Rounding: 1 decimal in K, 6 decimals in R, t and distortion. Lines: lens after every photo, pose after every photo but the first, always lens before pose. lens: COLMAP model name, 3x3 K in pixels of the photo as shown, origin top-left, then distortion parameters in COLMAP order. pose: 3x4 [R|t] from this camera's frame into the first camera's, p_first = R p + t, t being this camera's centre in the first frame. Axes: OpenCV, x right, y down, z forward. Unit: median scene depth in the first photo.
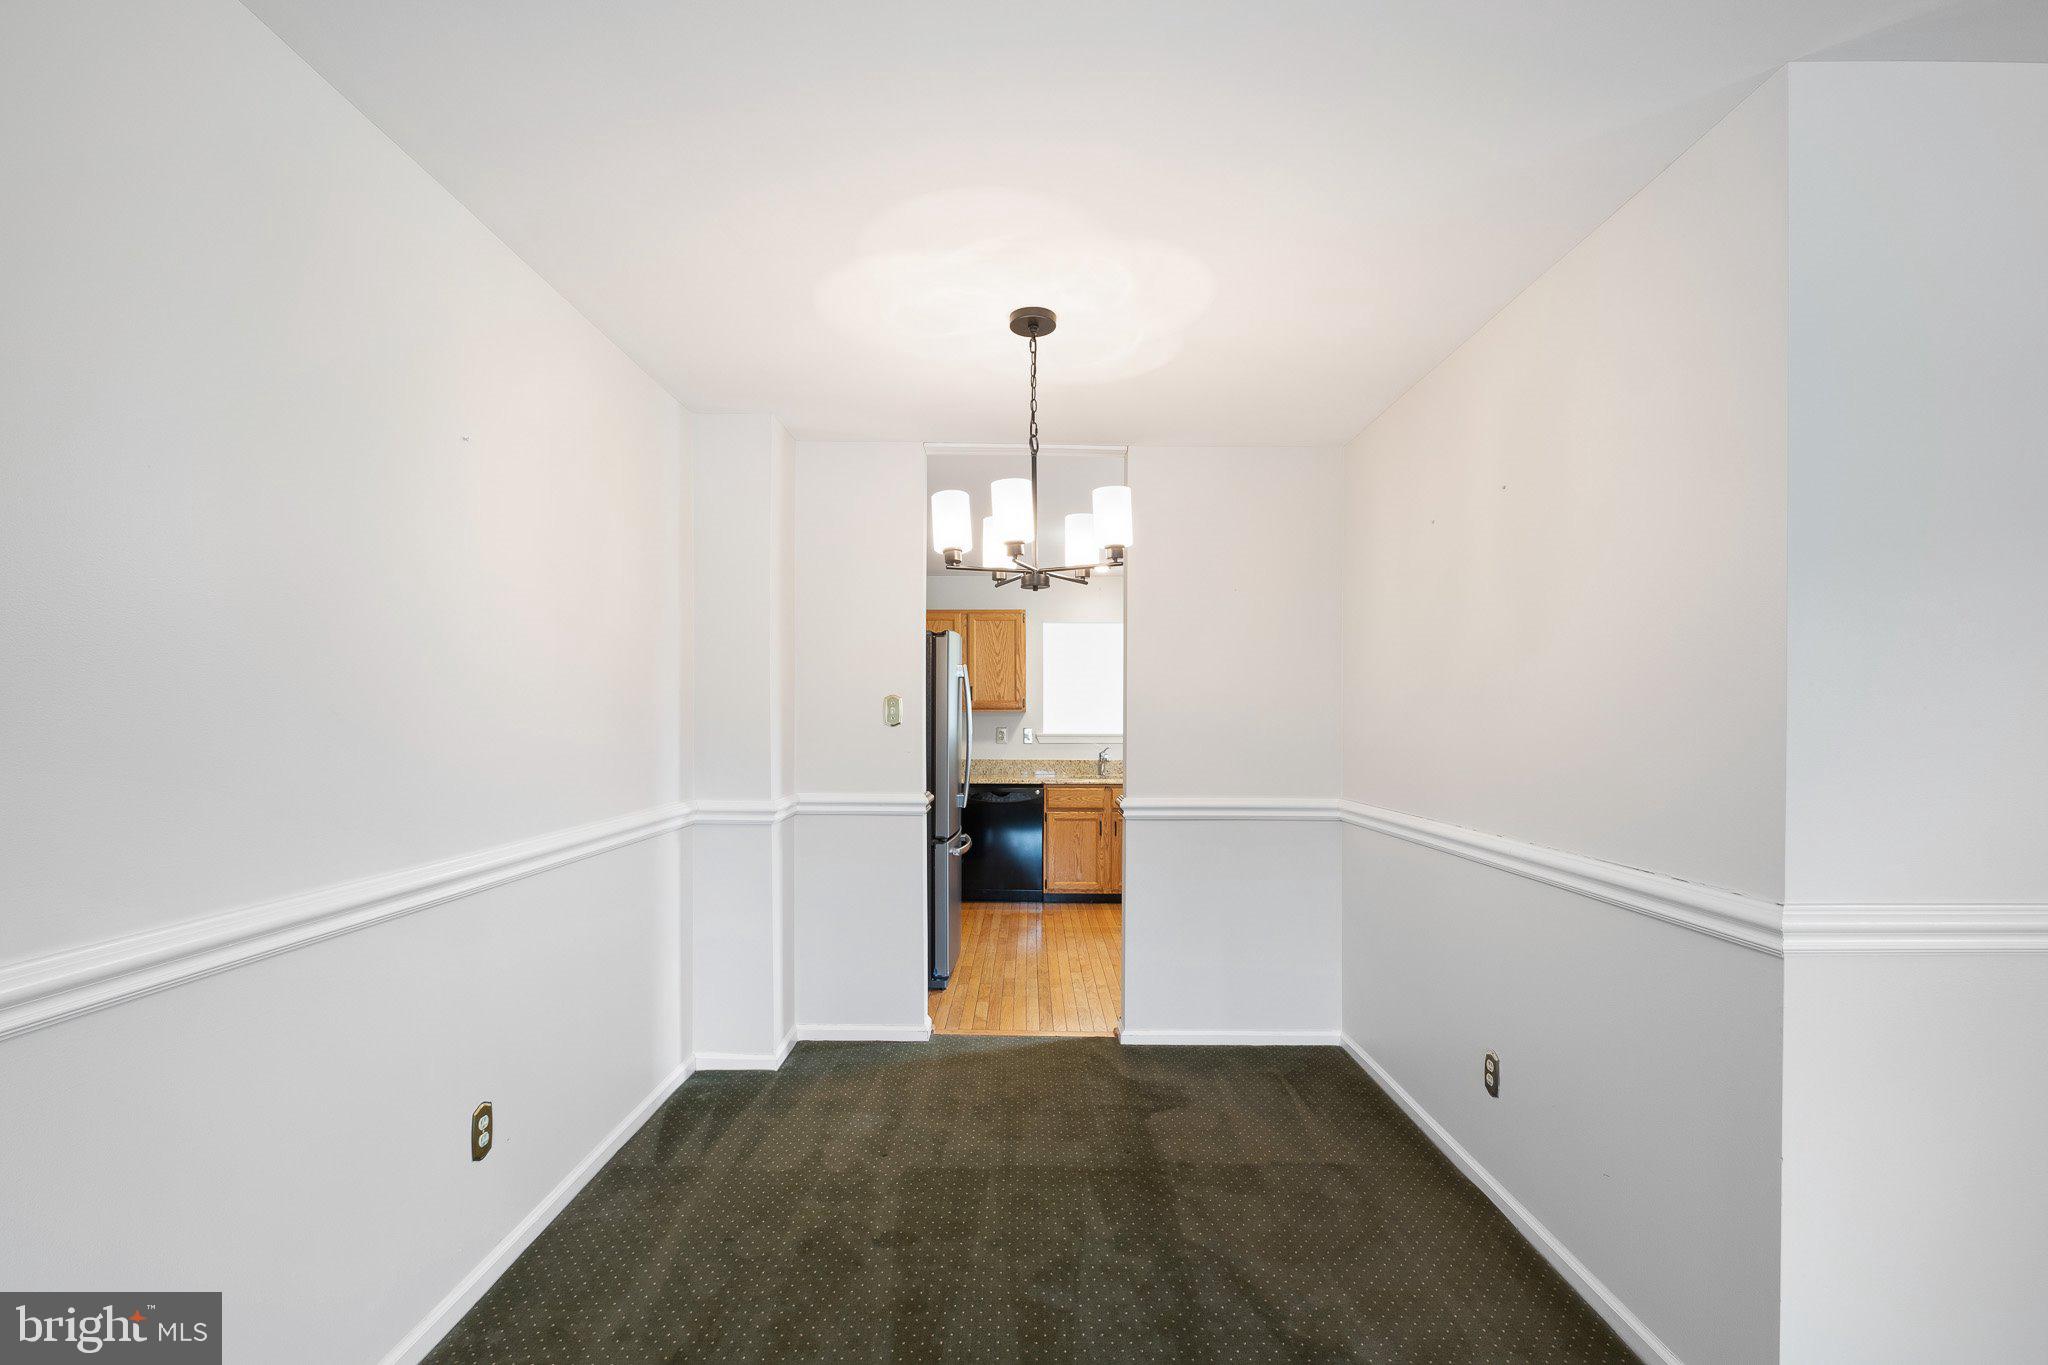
lens RADIAL K [[905.8, 0, 1025.5], [0, 905.8, 728.9], [0, 0, 1]] dist [0.000207, -0.006171]
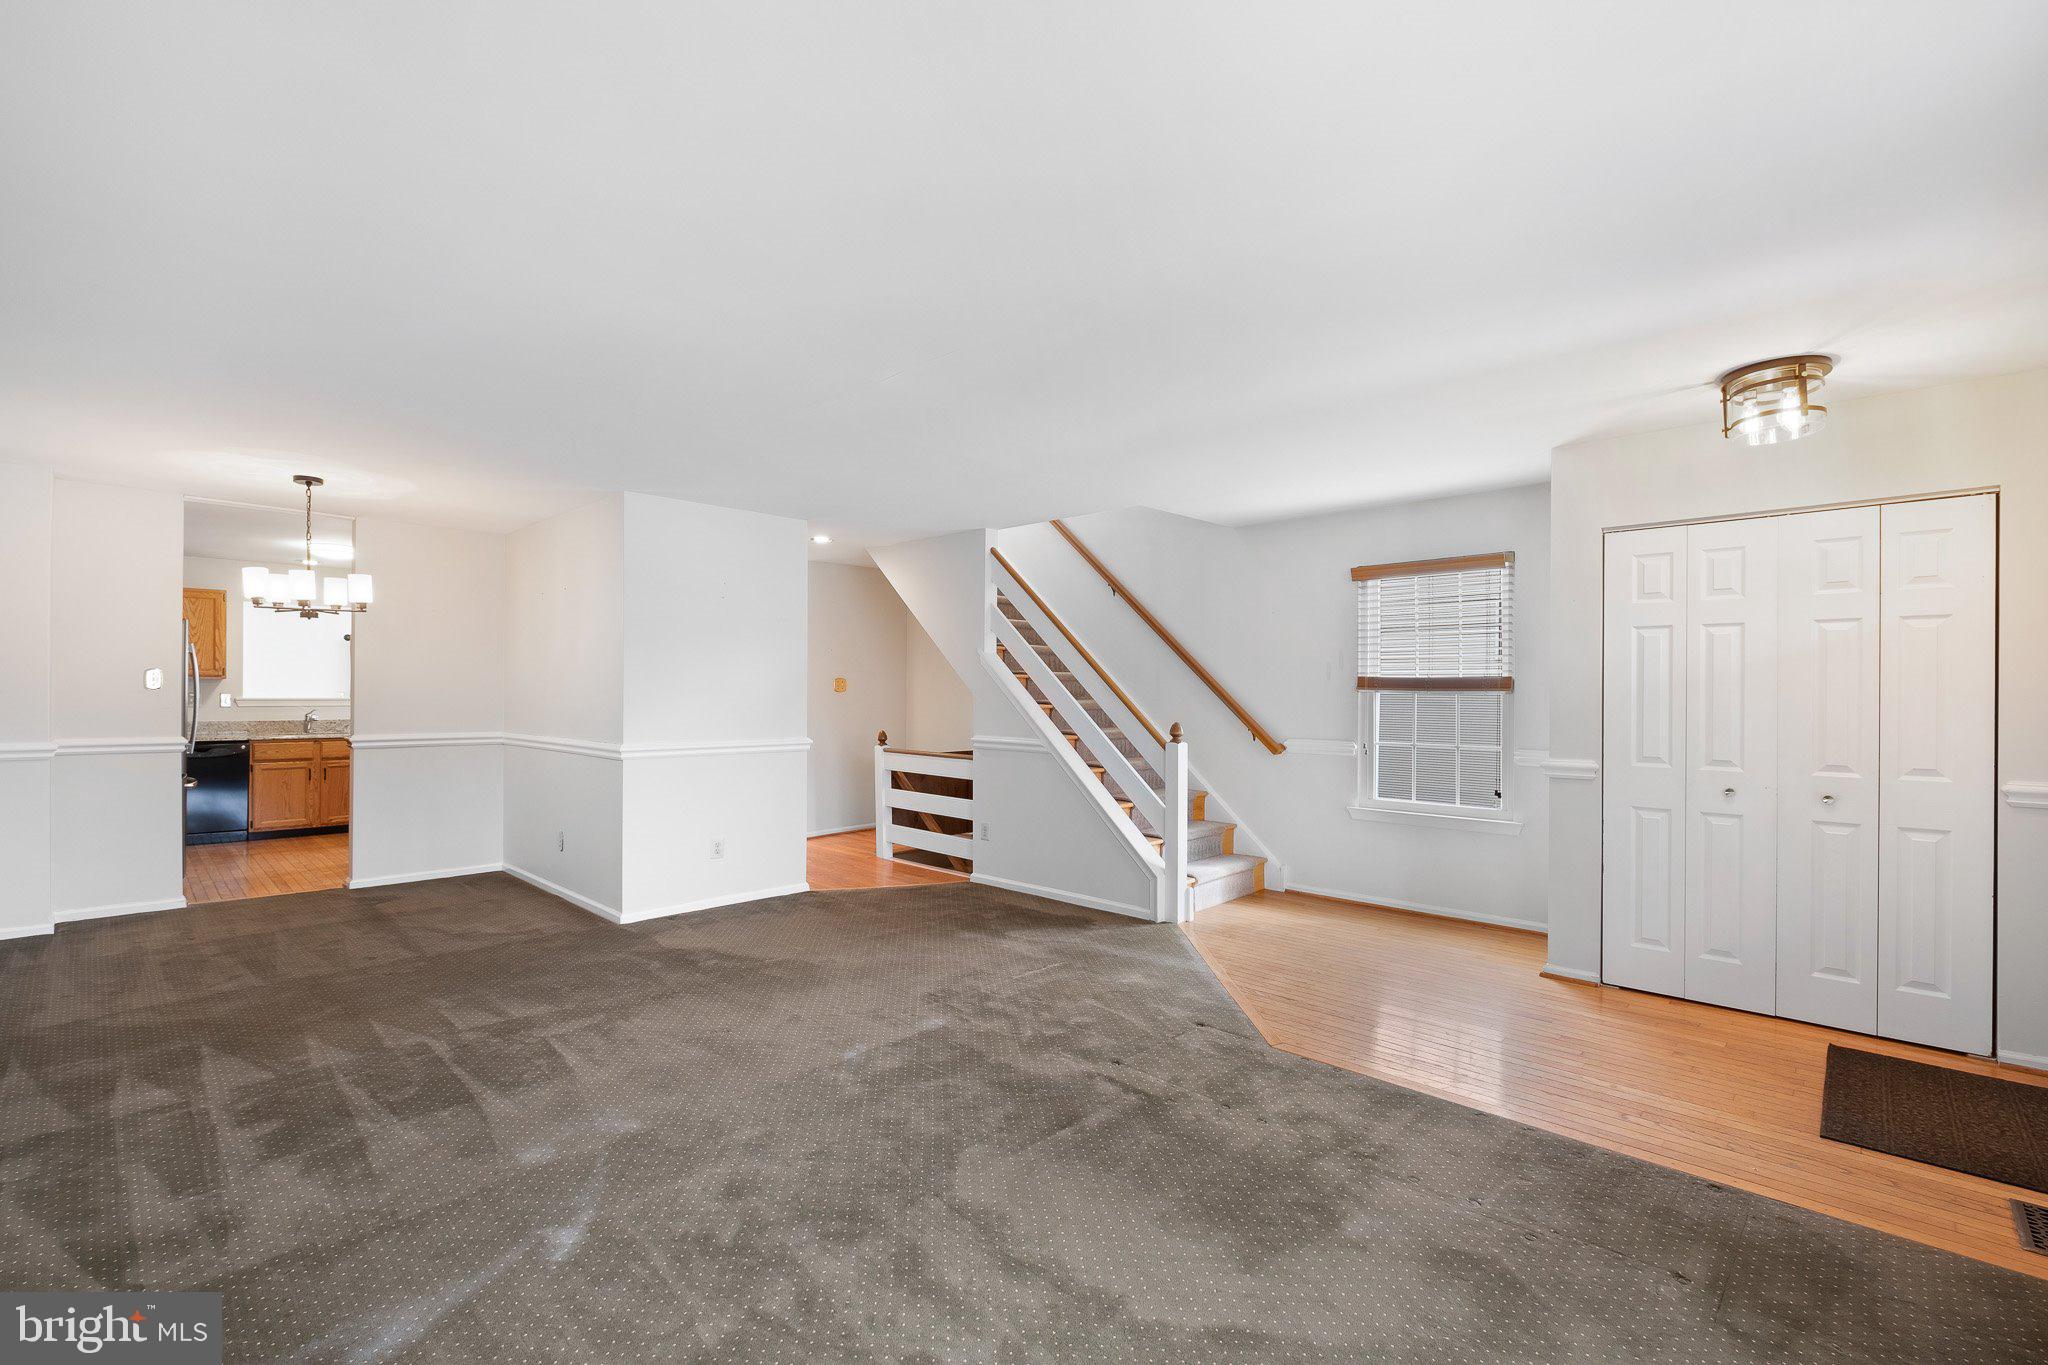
lens RADIAL K [[889.3, 0, 1024.8], [0, 889.3, 690.7], [0, 0, 1]] dist [0.000674, -0.005778]
pose [[0.693251, 0.003152, 0.720690, -0.113569], [0.001552, 0.999982, -0.005866, 0.004269], [-0.720695, 0.005185, 0.693233, -0.540384]]
